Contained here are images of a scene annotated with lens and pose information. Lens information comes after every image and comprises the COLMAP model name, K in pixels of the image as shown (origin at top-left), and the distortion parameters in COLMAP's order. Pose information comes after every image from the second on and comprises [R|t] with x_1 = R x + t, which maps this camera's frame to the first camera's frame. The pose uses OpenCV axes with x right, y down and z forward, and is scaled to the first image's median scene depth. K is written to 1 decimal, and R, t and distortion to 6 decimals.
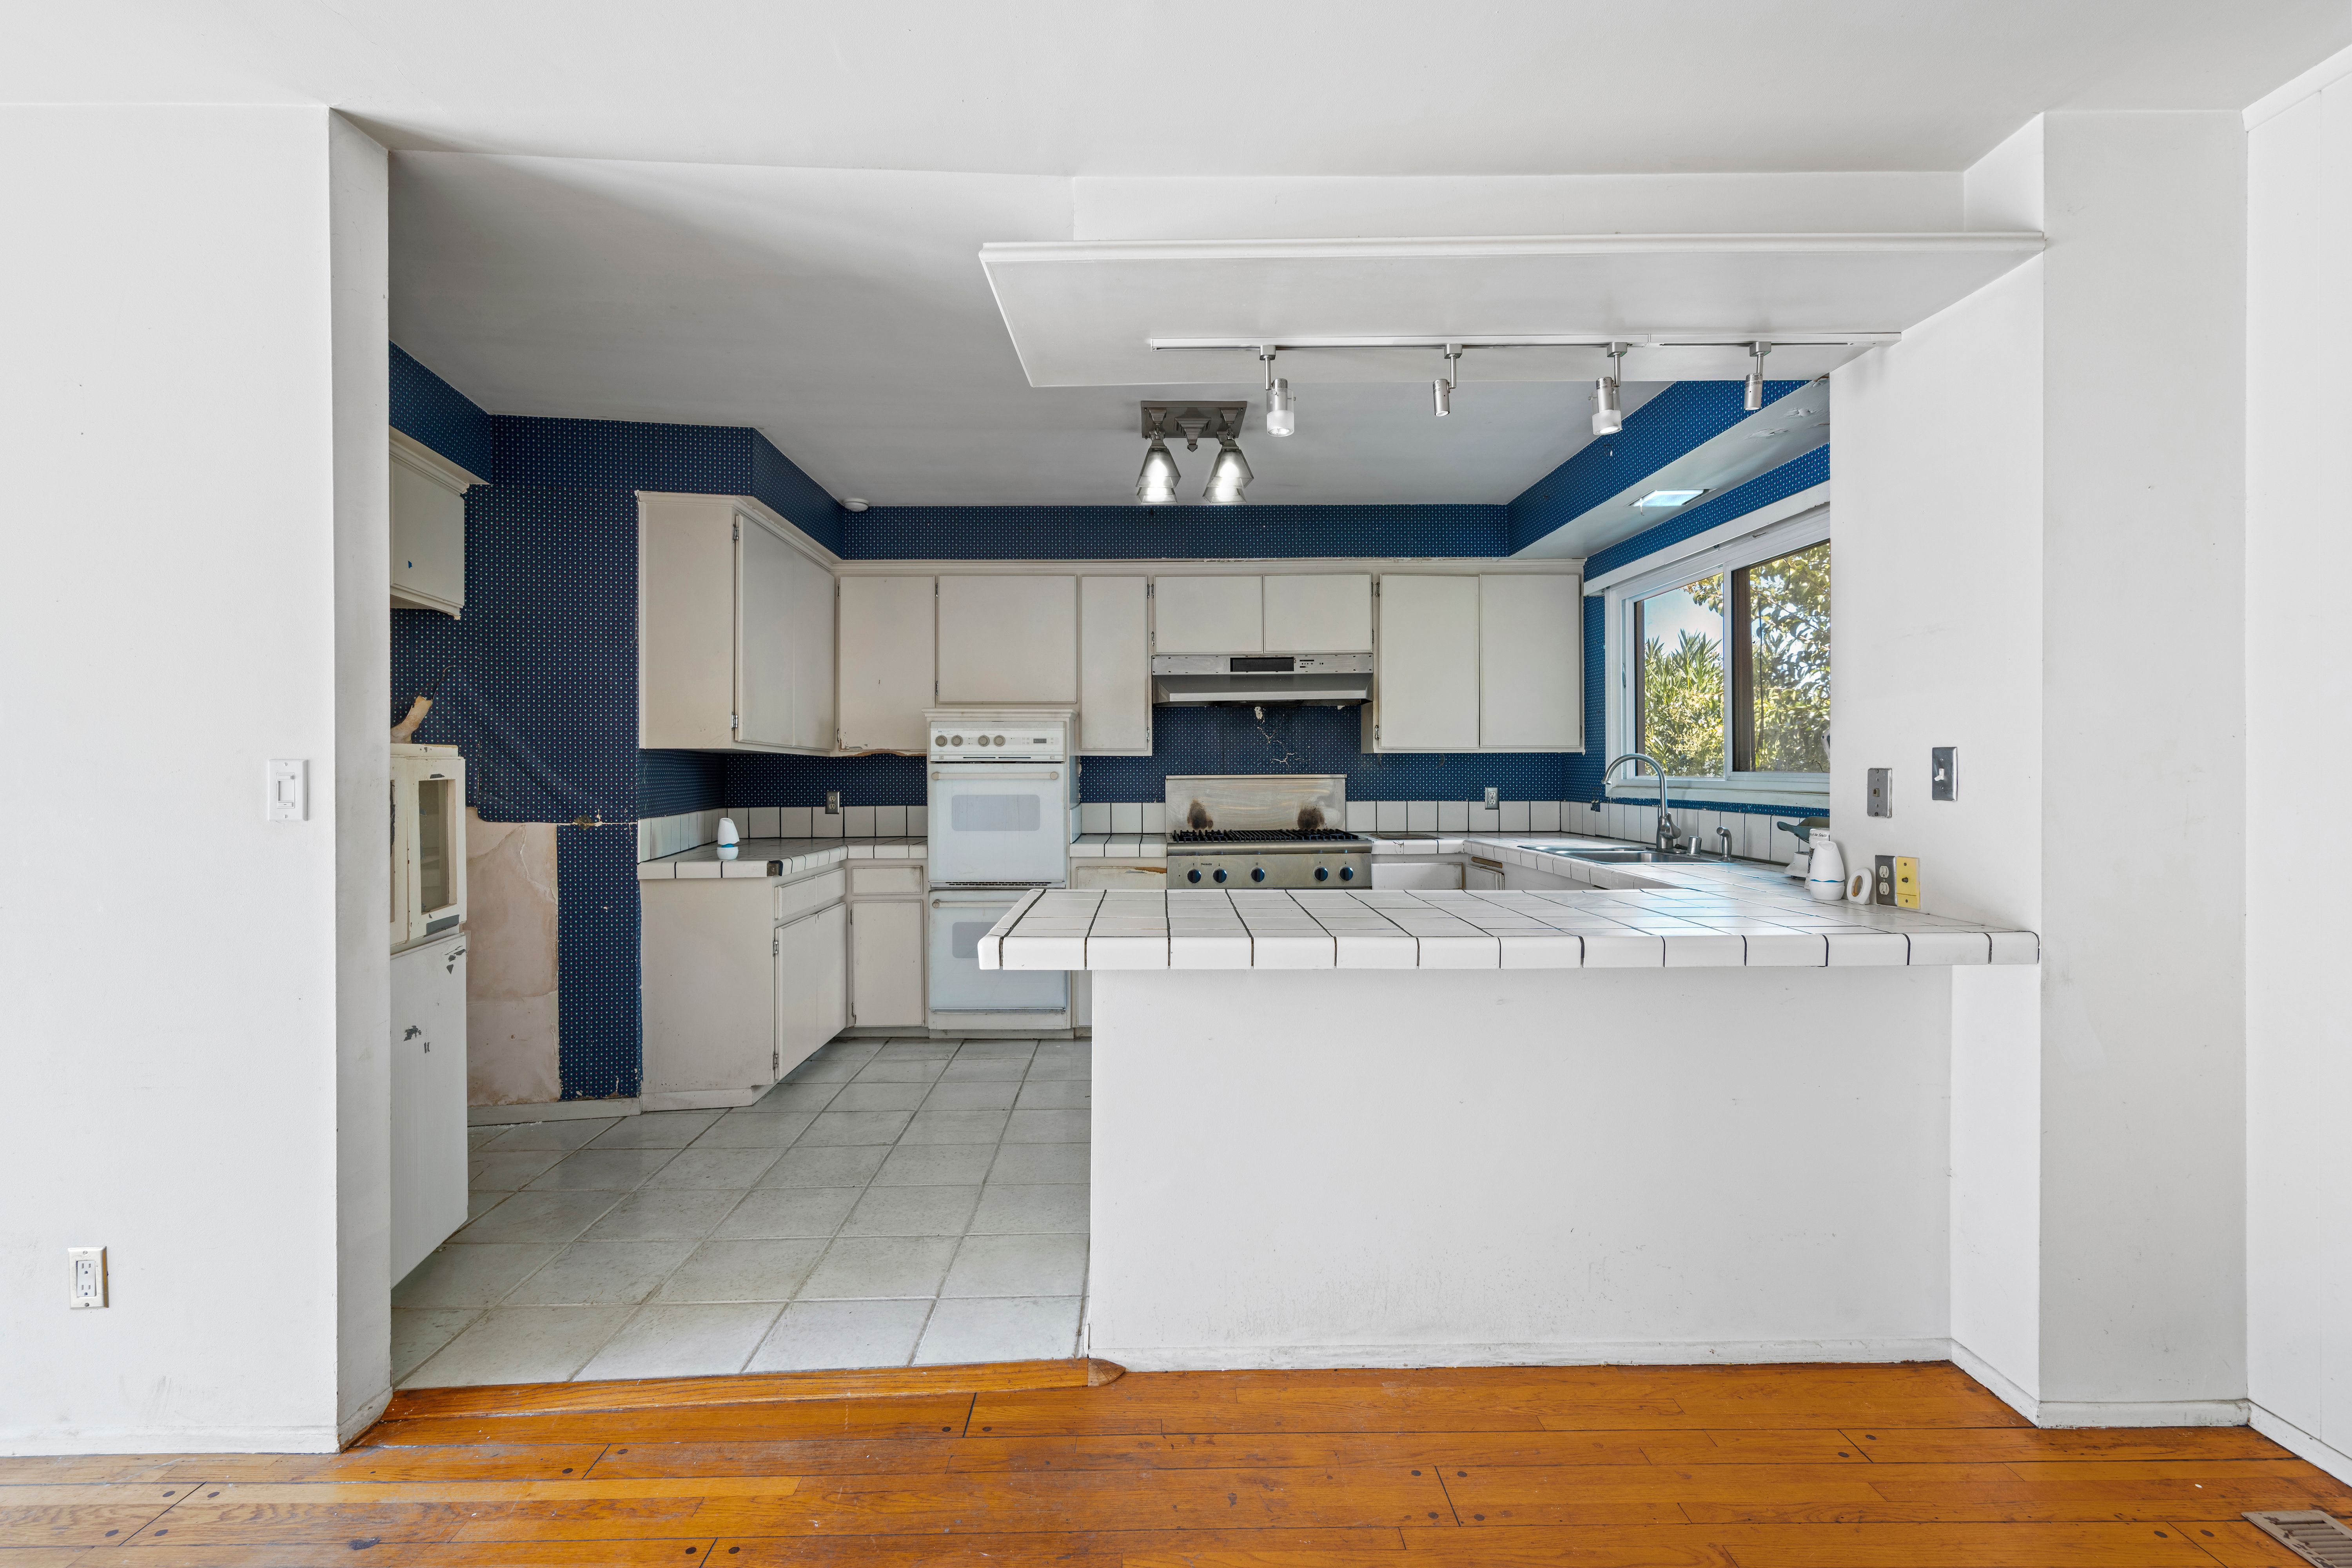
lens RADIAL K [[1070.6, 0, 1178.8], [0, 1070.6, 760.2], [0, 0, 1]] dist [0.000248, 0.000158]
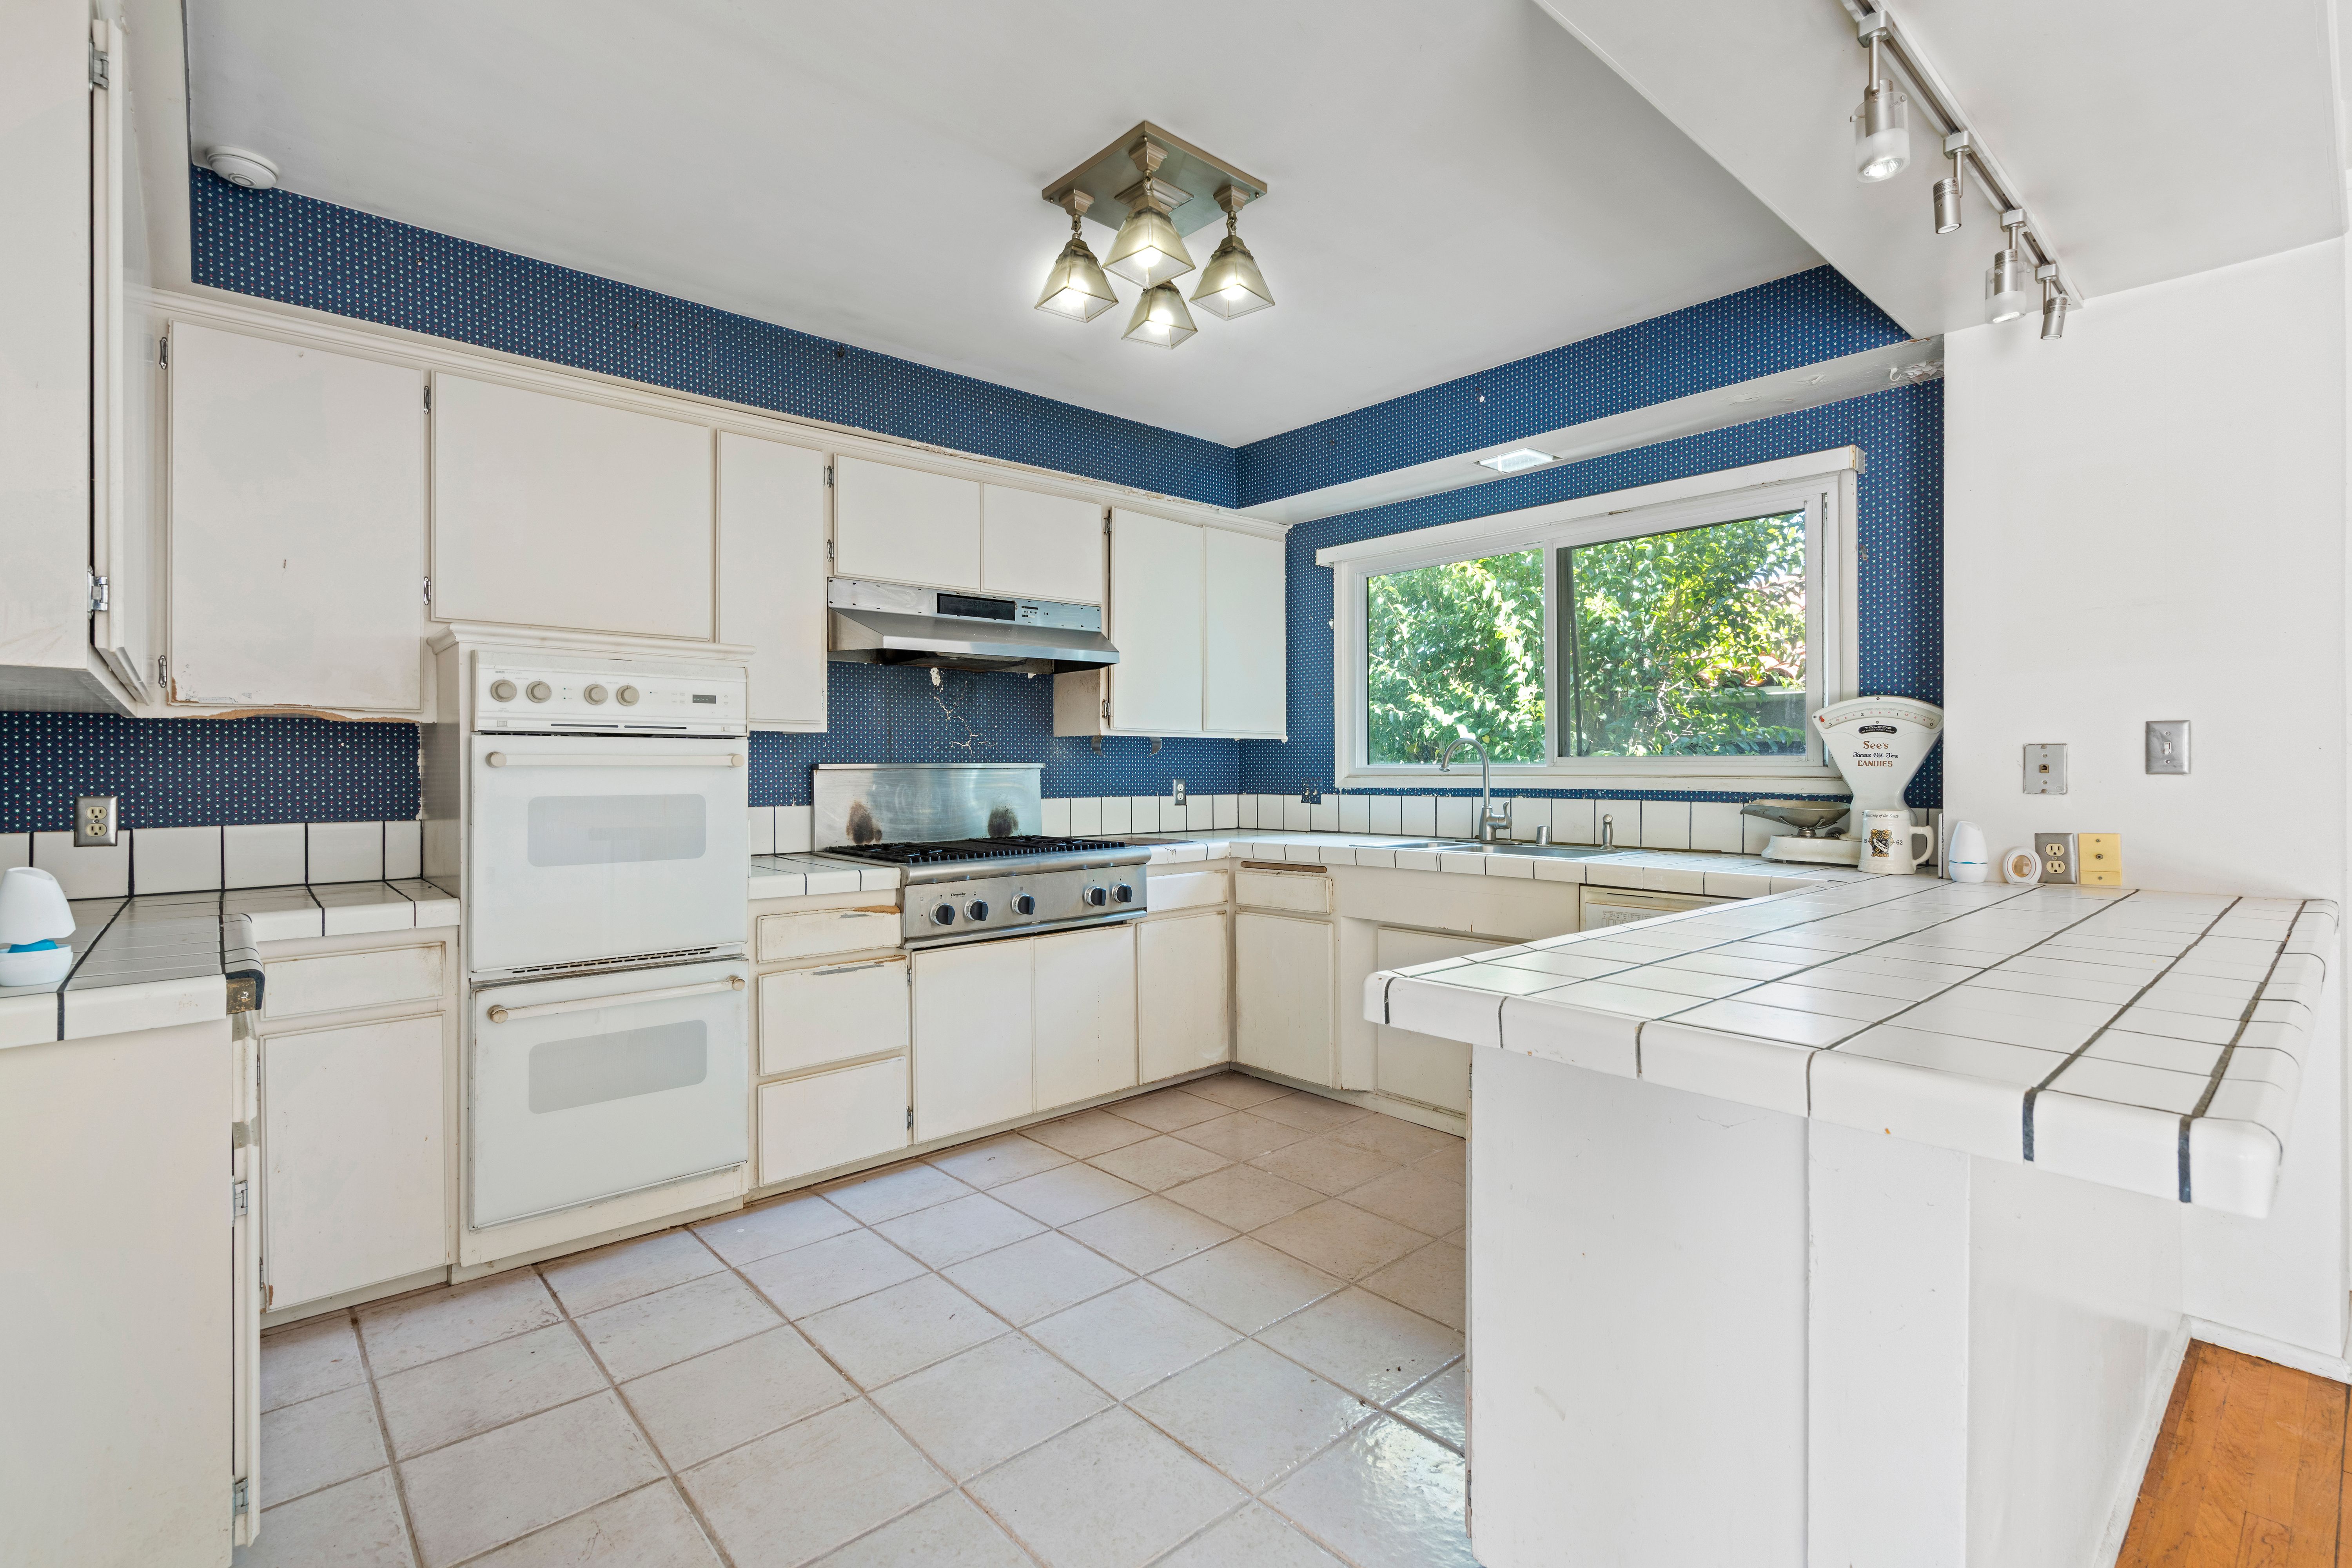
lens RADIAL K [[1070.6, 0, 1178.8], [0, 1070.6, 760.2], [0, 0, 1]] dist [0.000248, 0.000158]
pose [[0.760552, 0.005729, 0.649251, -0.302275], [-0.003957, 0.999983, -0.004188, 0.015509], [-0.649265, 0.000616, 0.760562, 0.402087]]
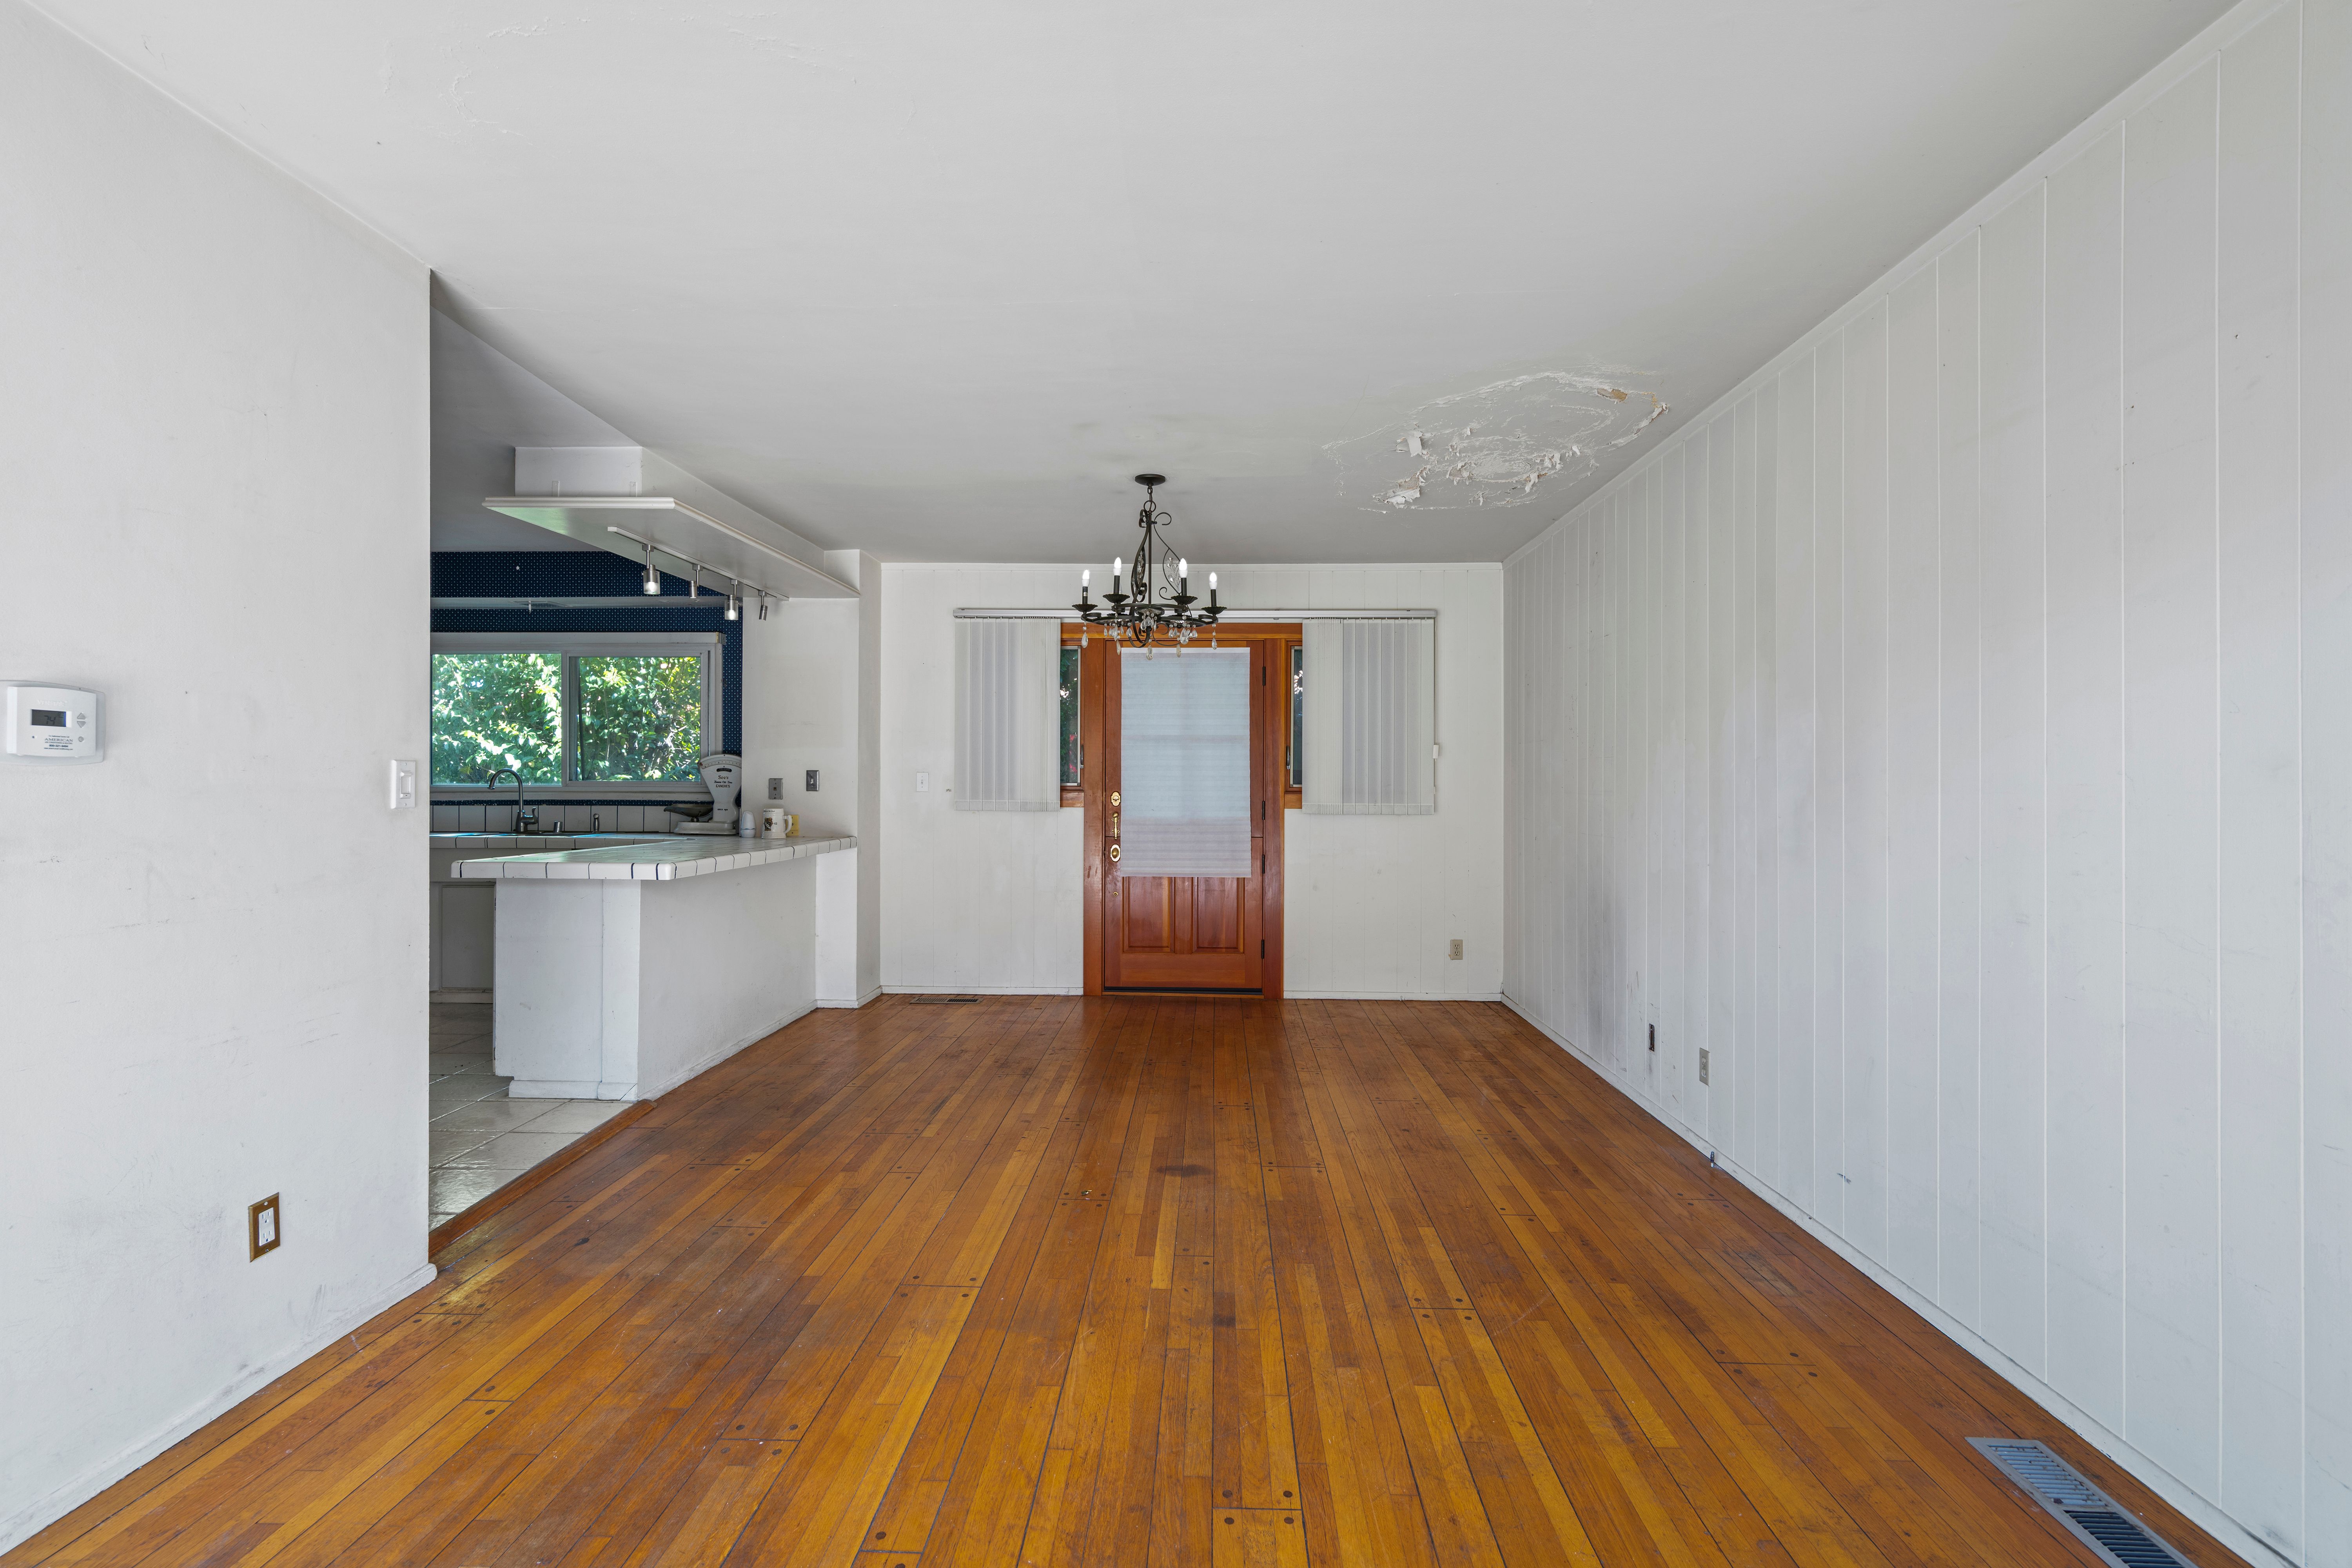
lens RADIAL K [[1057.0, 0, 1163.1], [0, 1057.0, 775.1], [0, 0, 1]] dist [0.000327, 0.000155]
pose [[0.061250, 0.011889, 0.998052, -0.838326], [-0.008640, 0.999898, -0.011381, 0.010215], [-0.998085, -0.007926, 0.061346, 0.007522]]
